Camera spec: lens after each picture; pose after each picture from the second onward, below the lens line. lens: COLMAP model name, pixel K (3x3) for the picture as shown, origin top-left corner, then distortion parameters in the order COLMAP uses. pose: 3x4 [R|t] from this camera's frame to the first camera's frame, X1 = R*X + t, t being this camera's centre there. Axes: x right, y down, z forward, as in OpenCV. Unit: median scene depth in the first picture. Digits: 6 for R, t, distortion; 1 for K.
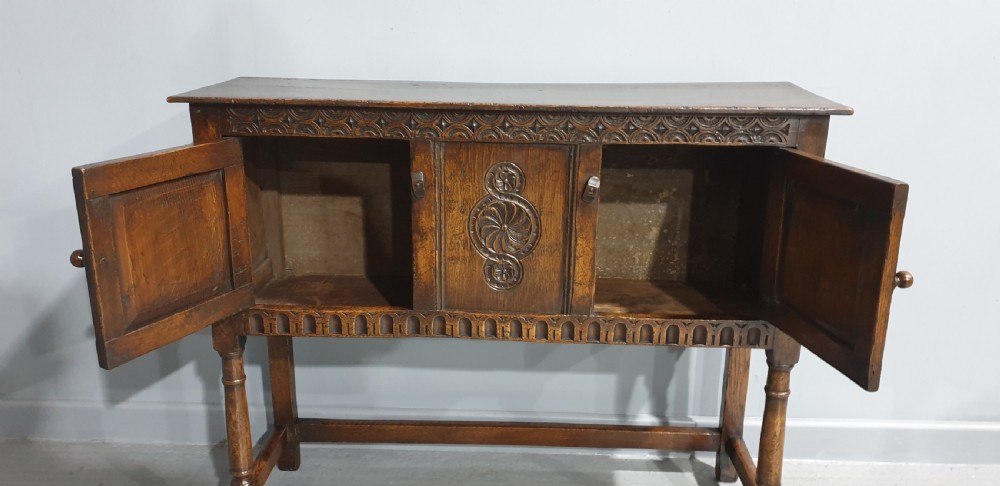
lens RADIAL K [[815.5, 0, 500.0], [0, 815.5, 243.0], [0, 0, 1]] dist [0.273620, -0.868964]
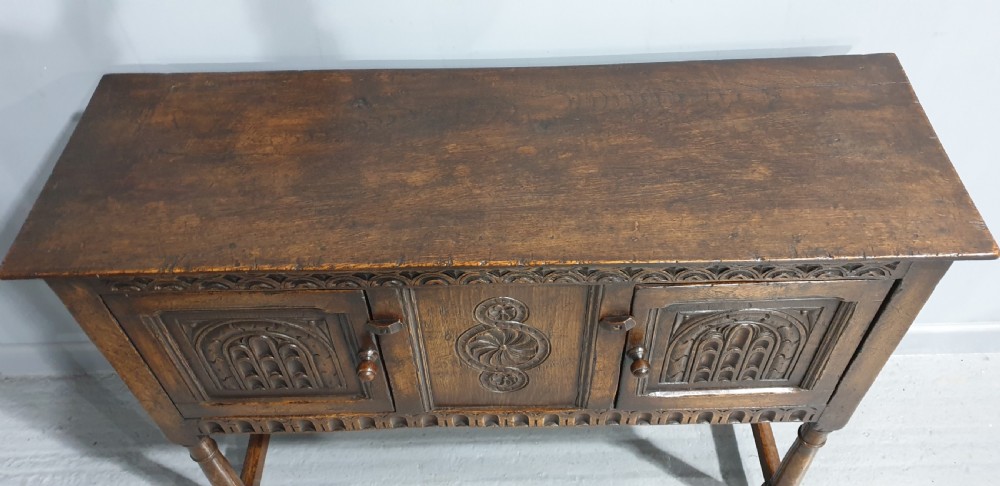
lens RADIAL K [[769.6, 0, 508.6], [0, 769.6, 233.6], [0, 0, 1]] dist [0.157469, -0.362063]
pose [[0.998422, -0.055157, 0.010573, 0.008879], [0.041435, 0.850527, 0.524297, -0.490972], [-0.037911, -0.523031, 0.851470, 0.430488]]
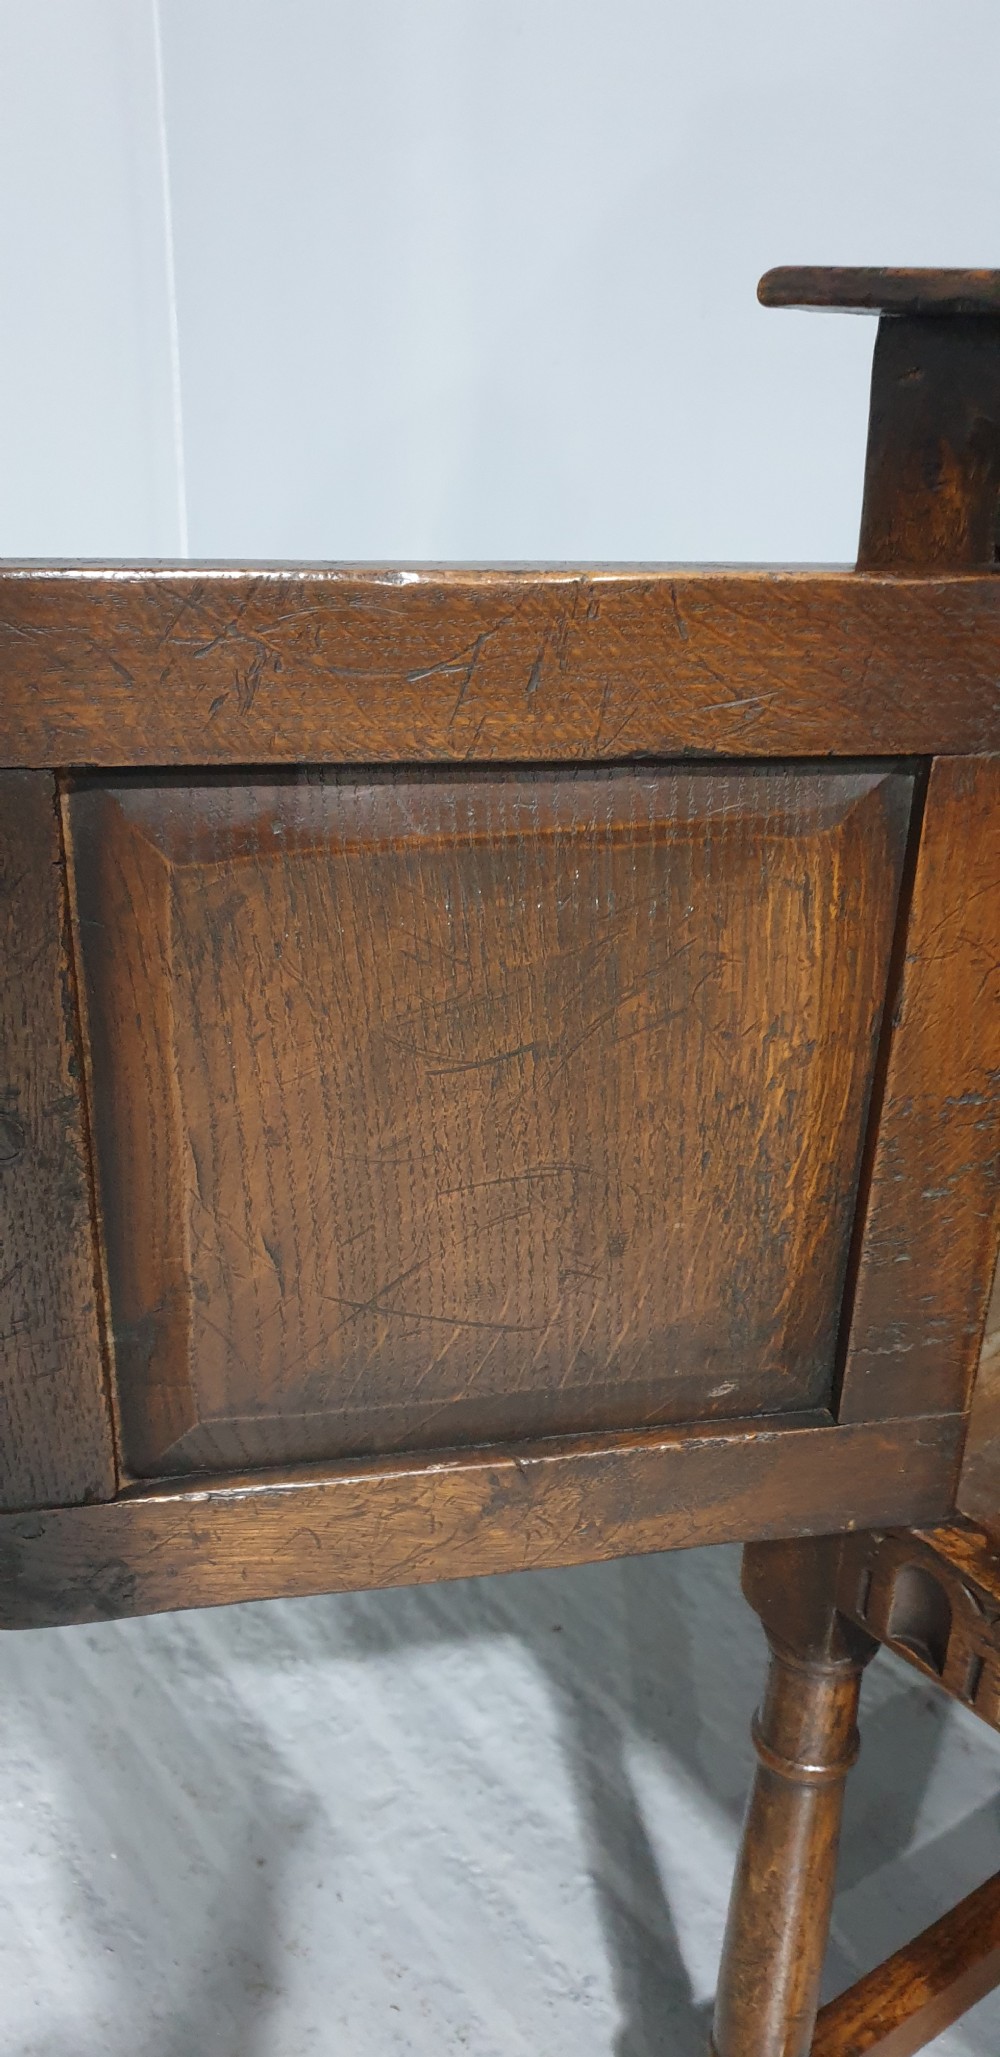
lens RADIAL K [[1617.0, 0, 512.2], [0, 1617.0, 1103.2], [0, 0, 1]] dist [0.183107, -0.435974]
pose [[0.633198, 0.337614, -0.696474, -0.135998], [-0.244900, 0.941010, 0.233502, -0.077886], [0.734223, 0.022714, 0.678528, 0.701766]]
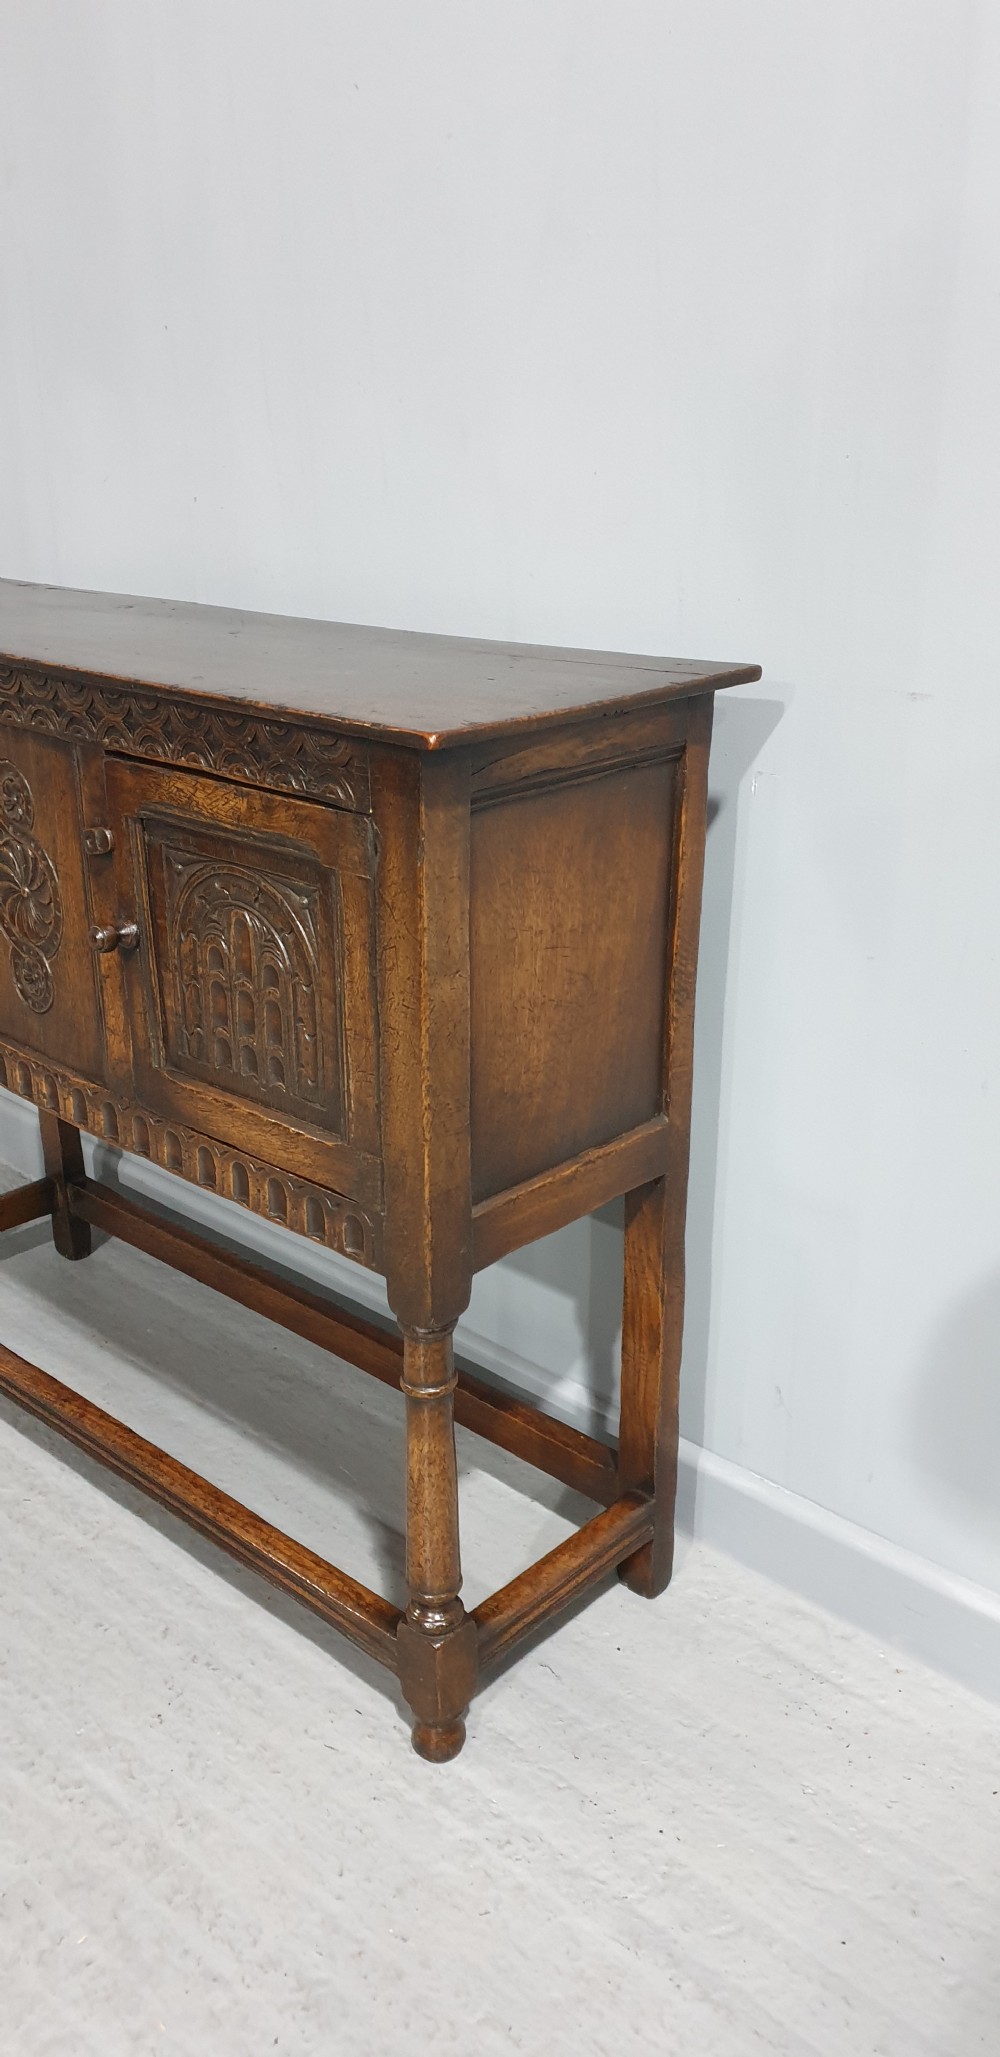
lens RADIAL K [[1587.5, 0, 508.3], [0, 1587.5, 1078.3], [0, 0, 1]] dist [0.134438, -0.278246]
pose [[0.756140, 0.240656, -0.608553, 0.876041], [-0.188613, 0.970609, 0.149478, -0.112510], [0.626640, 0.001755, 0.779307, 0.399163]]
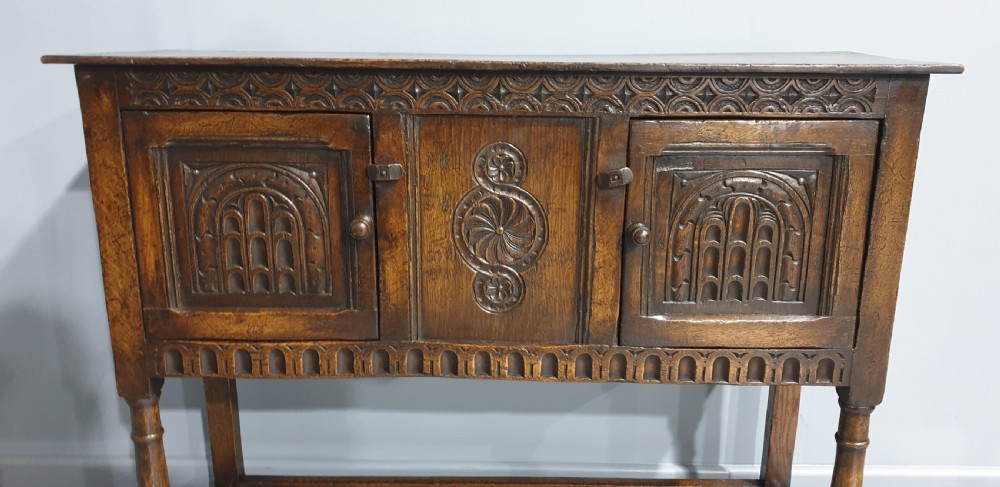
lens RADIAL K [[786.1, 0, 503.4], [0, 786.1, 250.0], [0, 0, 1]] dist [0.183107, -0.435974]
pose [[0.999712, -0.009491, 0.022026, -0.007523], [0.010161, 0.999484, -0.030468, 0.021488], [-0.021726, 0.030683, 0.999293, 0.269012]]
